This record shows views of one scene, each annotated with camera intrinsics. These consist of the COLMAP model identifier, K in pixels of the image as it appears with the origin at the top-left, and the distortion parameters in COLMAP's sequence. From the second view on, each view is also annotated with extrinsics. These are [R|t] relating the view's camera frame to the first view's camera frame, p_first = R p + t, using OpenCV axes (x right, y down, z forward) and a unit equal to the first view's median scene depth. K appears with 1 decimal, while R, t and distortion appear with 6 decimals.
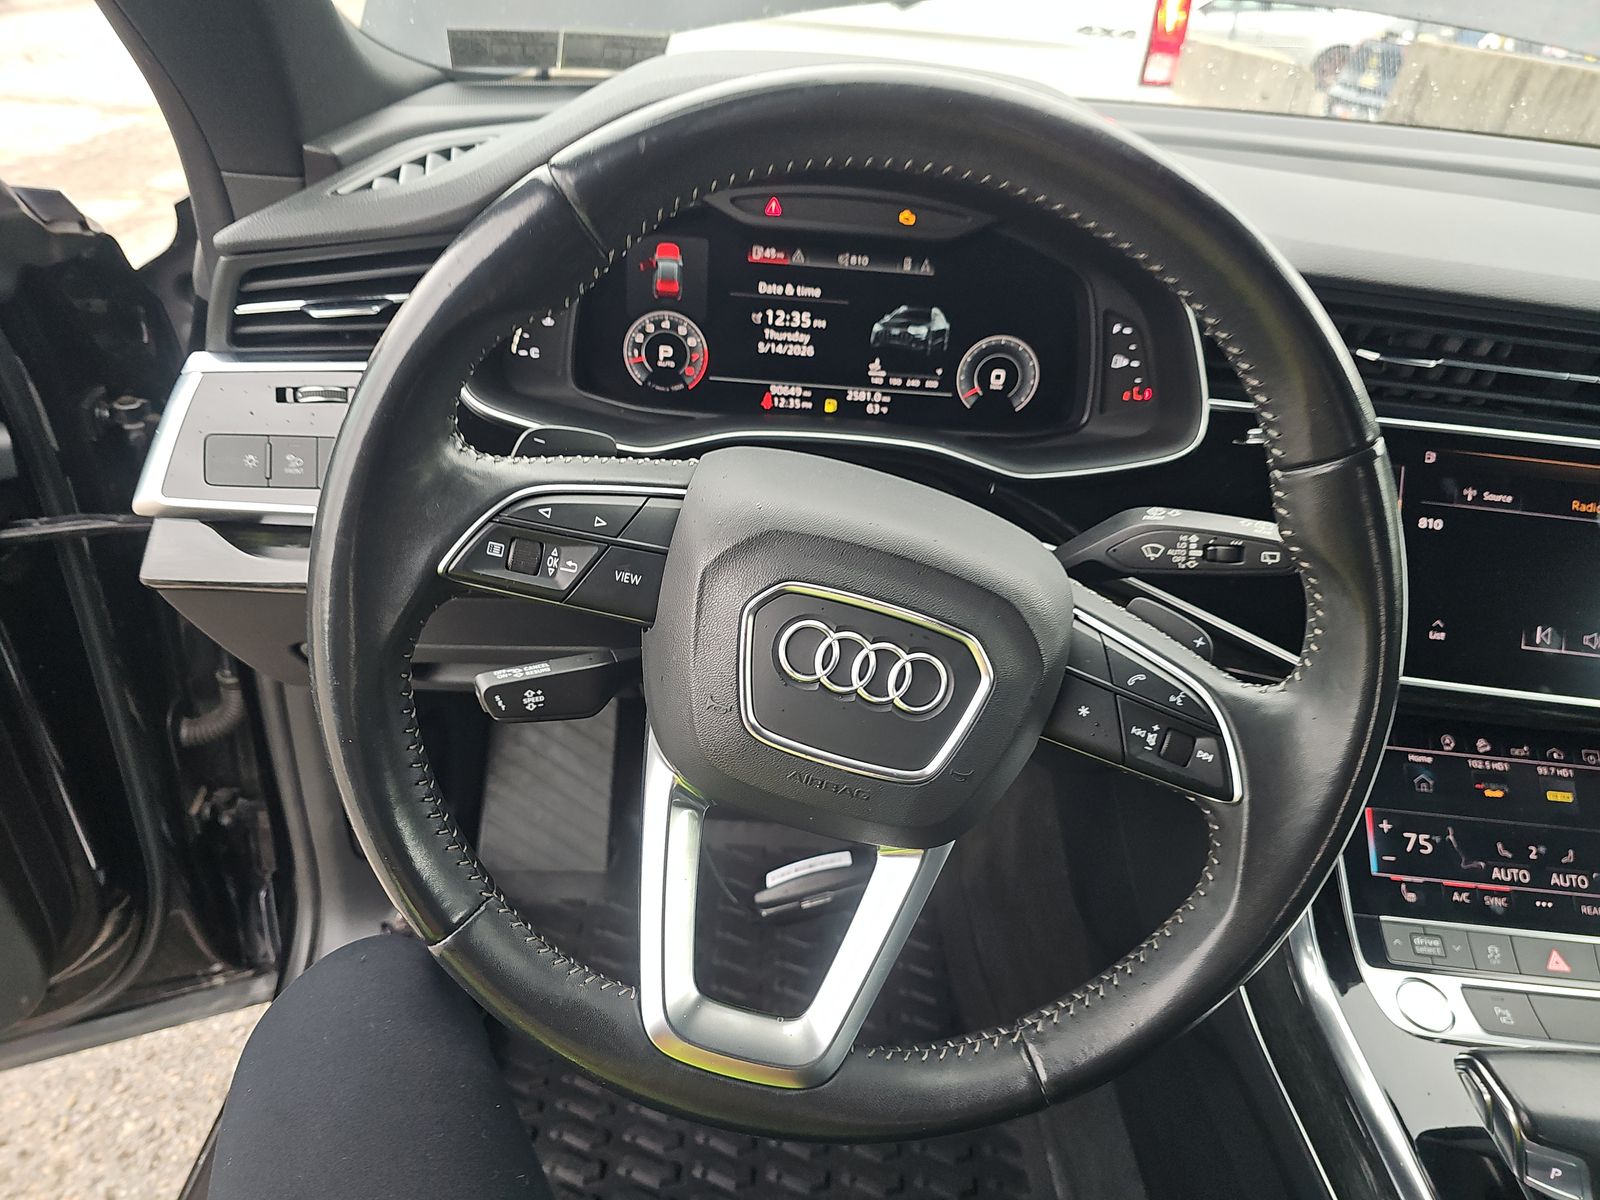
lens RADIAL K [[1074.0, 0, 808.4], [0, 1074.0, 616.3], [0, 0, 1]] dist [0.041422, -0.029095]
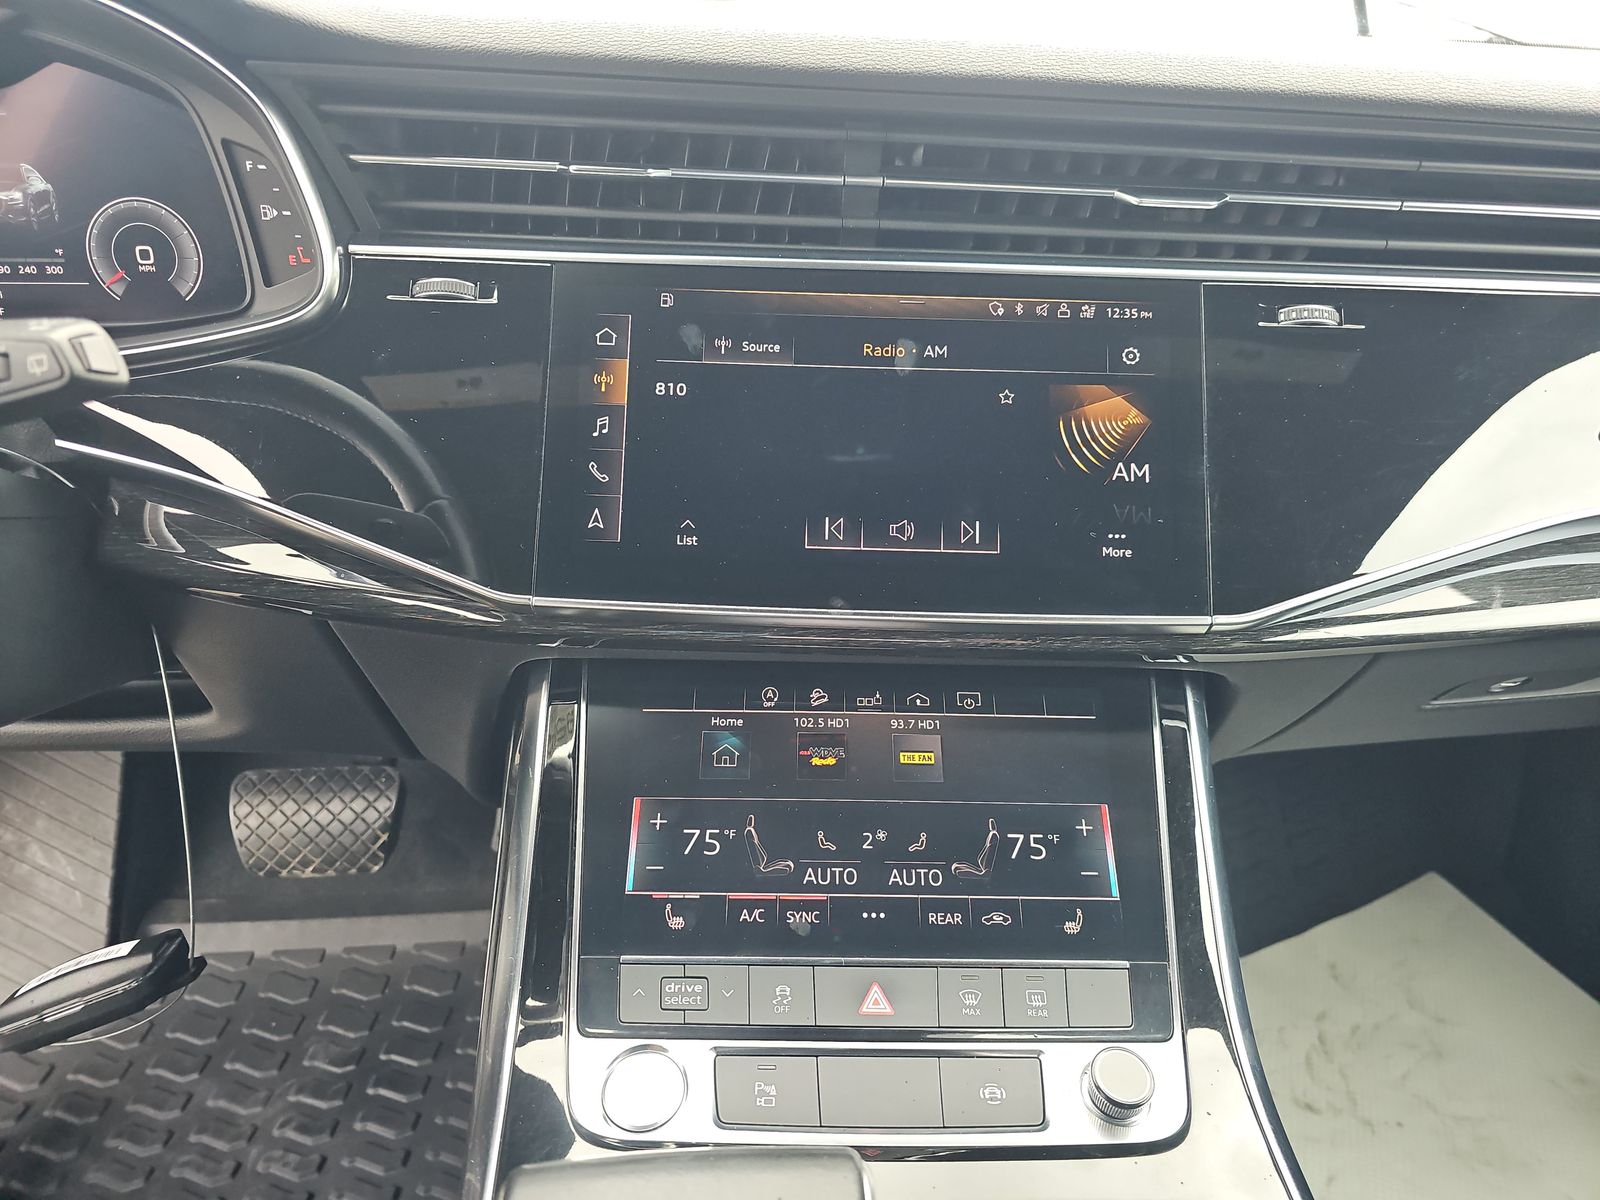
lens RADIAL K [[1074.0, 0, 799.8], [0, 1074.0, 585.5], [0, 0, 1]] dist [0.041422, -0.029095]
pose [[0.996526, -0.081419, 0.017521, 0.605544], [0.082833, 0.990796, -0.107063, 0.121711], [-0.008642, 0.108142, 0.994098, 0.289035]]
